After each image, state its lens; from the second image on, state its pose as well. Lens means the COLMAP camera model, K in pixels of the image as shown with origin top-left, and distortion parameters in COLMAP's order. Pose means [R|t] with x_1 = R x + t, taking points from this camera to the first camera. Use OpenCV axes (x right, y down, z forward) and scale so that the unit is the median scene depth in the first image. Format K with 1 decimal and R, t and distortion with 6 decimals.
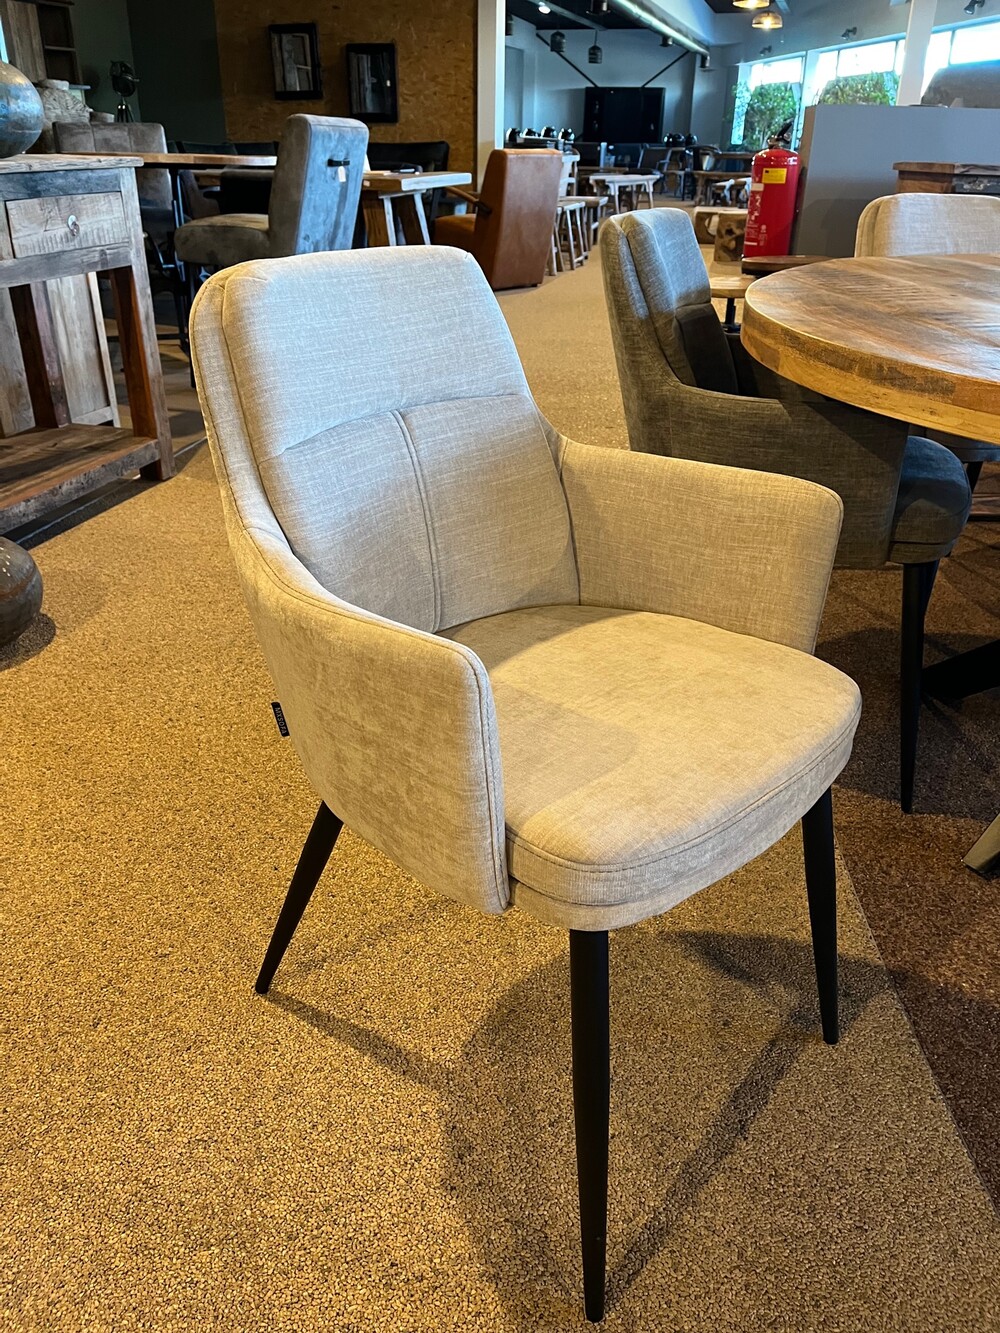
lens RADIAL K [[957.8, 0, 500.0], [0, 957.8, 666.5], [0, 0, 1]] dist [0.120408, -0.158660]
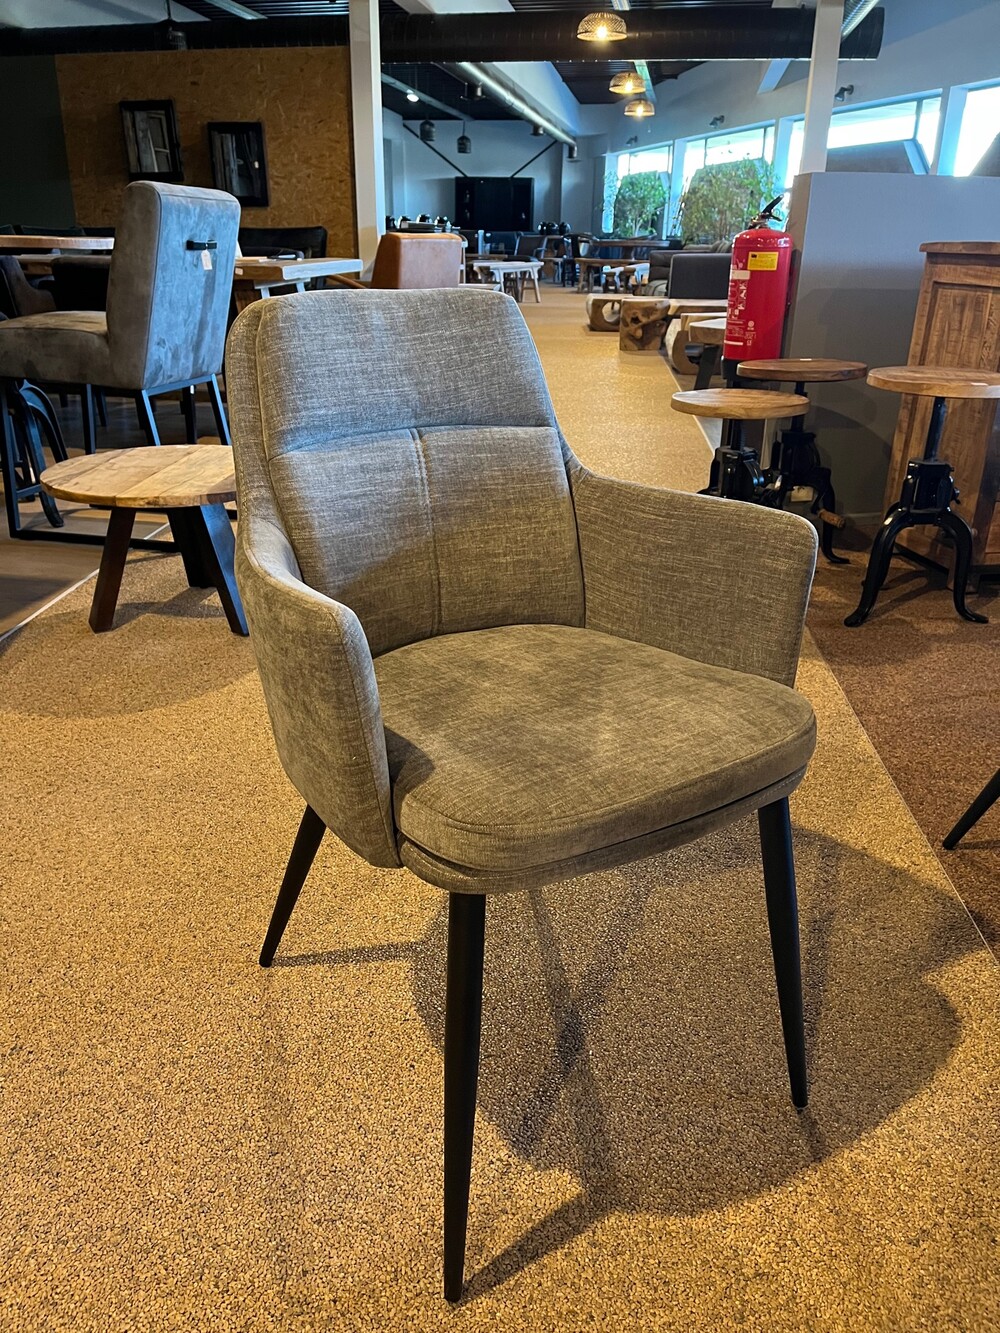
lens RADIAL K [[957.8, 0, 500.0], [0, 957.8, 666.5], [0, 0, 1]] dist [0.120408, -0.158660]
pose [[0.992261, -0.051011, 0.113208, -0.014928], [0.059043, 0.995884, -0.068771, -0.048826], [-0.109234, 0.074923, 0.991188, 0.097421]]
